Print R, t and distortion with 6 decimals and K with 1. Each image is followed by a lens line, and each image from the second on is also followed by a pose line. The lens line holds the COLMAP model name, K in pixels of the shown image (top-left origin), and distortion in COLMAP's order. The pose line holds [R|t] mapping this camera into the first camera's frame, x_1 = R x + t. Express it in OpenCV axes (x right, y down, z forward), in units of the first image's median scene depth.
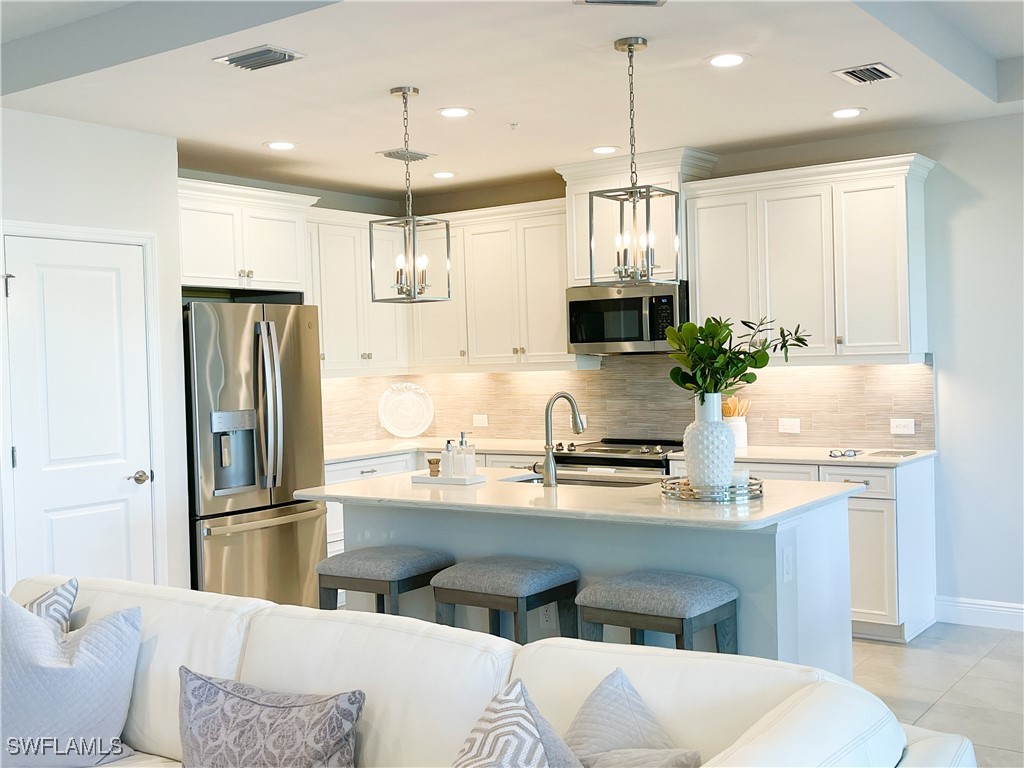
lens RADIAL K [[1125.7, 0, 512.0], [0, 1125.7, 384.0], [0, 0, 1]] dist [0.050266, -0.017420]
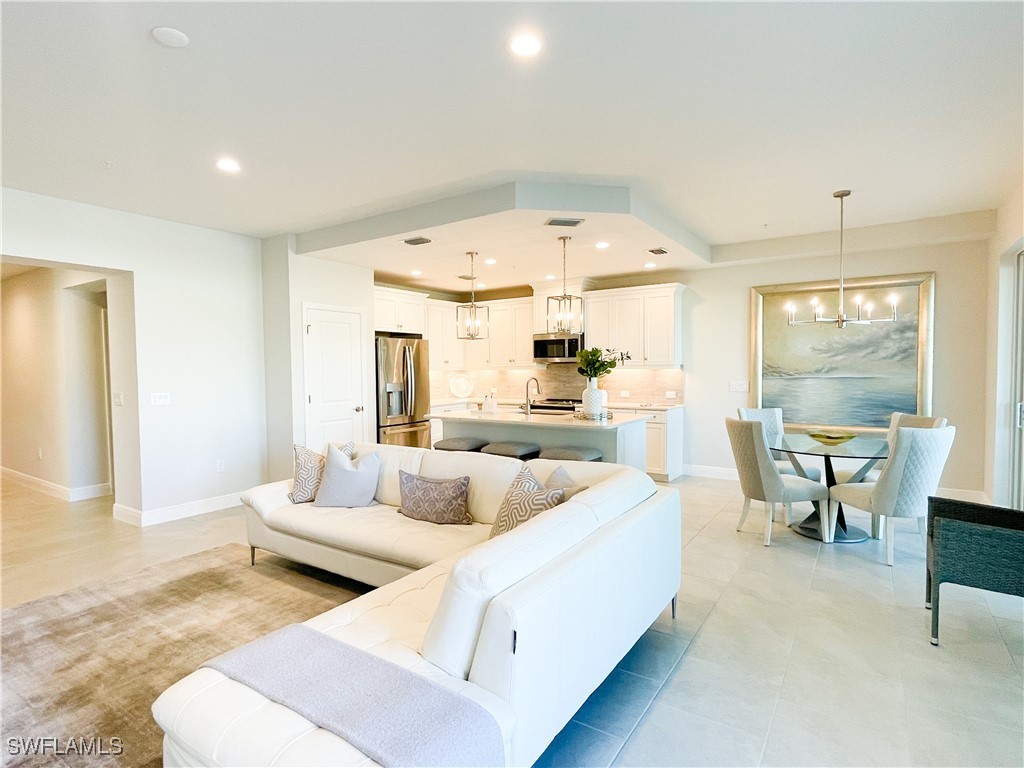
lens RADIAL K [[533.3, 0, 508.6], [0, 533.3, 388.5], [0, 0, 1]] dist [-0.000622, 0.000937]
pose [[0.999605, 0.018850, 0.020840, -0.029738], [-0.019202, 0.999674, 0.016808, 0.012628], [-0.020516, -0.017202, 0.999642, -0.150393]]
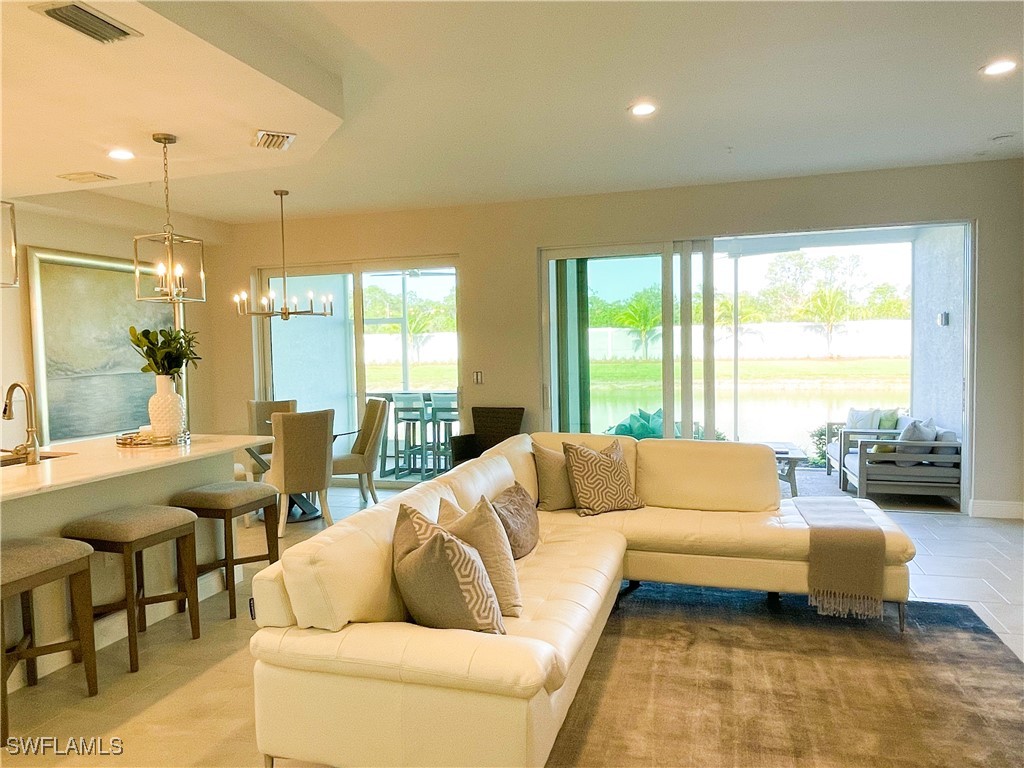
lens RADIAL K [[706.1, 0, 512.0], [0, 706.1, 384.0], [0, 0, 1]] dist [-0.003991, -0.001998]
pose [[-0.323998, -0.011020, 0.945994, -0.701551], [0.054492, 0.998055, 0.030290, 0.013494], [-0.944487, 0.061363, -0.322767, 0.667285]]
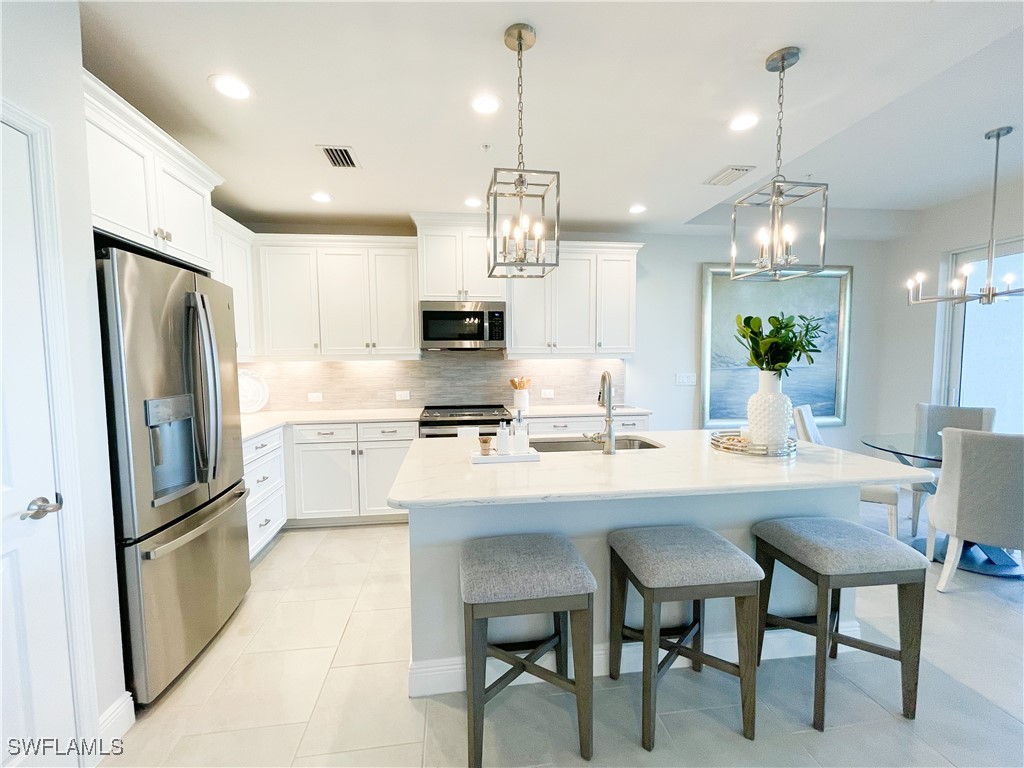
lens RADIAL K [[433.0, 0, 508.7], [0, 433.0, 388.0], [0, 0, 1]] dist [-0.004709, -0.000555]
pose [[0.733371, -0.022006, 0.679473, -0.296835], [0.003251, 0.999578, 0.028864, 0.010153], [-0.679821, -0.018959, 0.733133, 0.649027]]
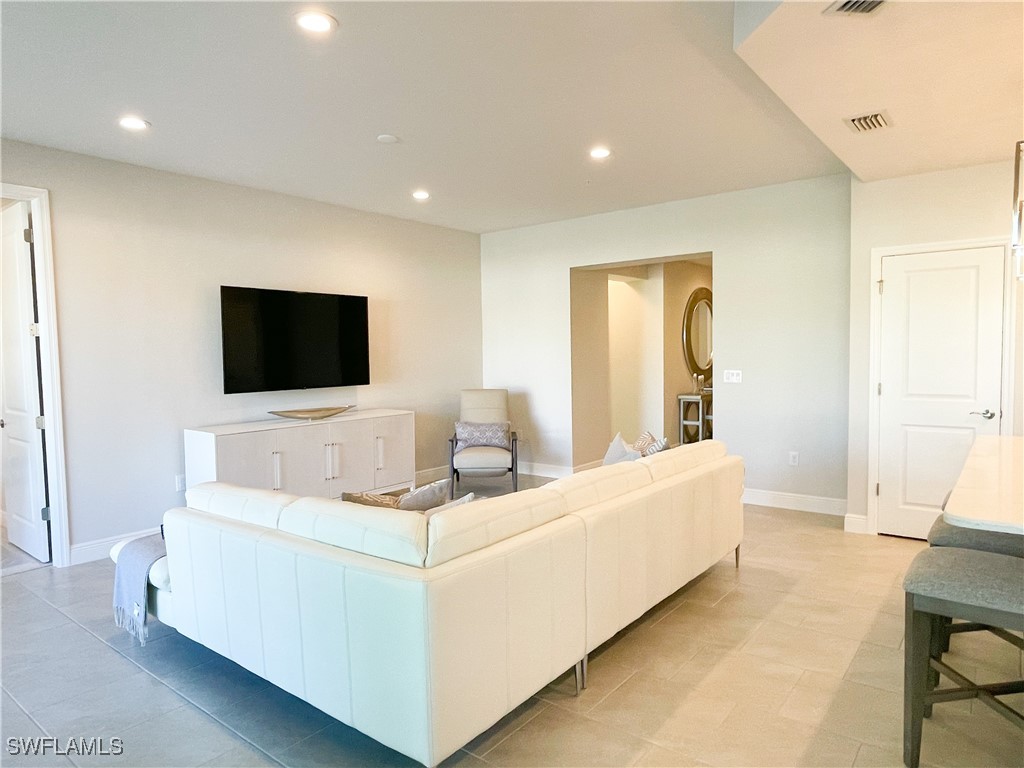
lens RADIAL K [[637.9, 0, 512.0], [0, 637.9, 384.0], [0, 0, 1]] dist [-0.001171, -0.000365]
pose [[-0.048690, 0.084944, -0.995195, 0.488694], [-0.002889, 0.996361, 0.085185, -0.020837], [0.998810, 0.007023, -0.048267, 0.459360]]
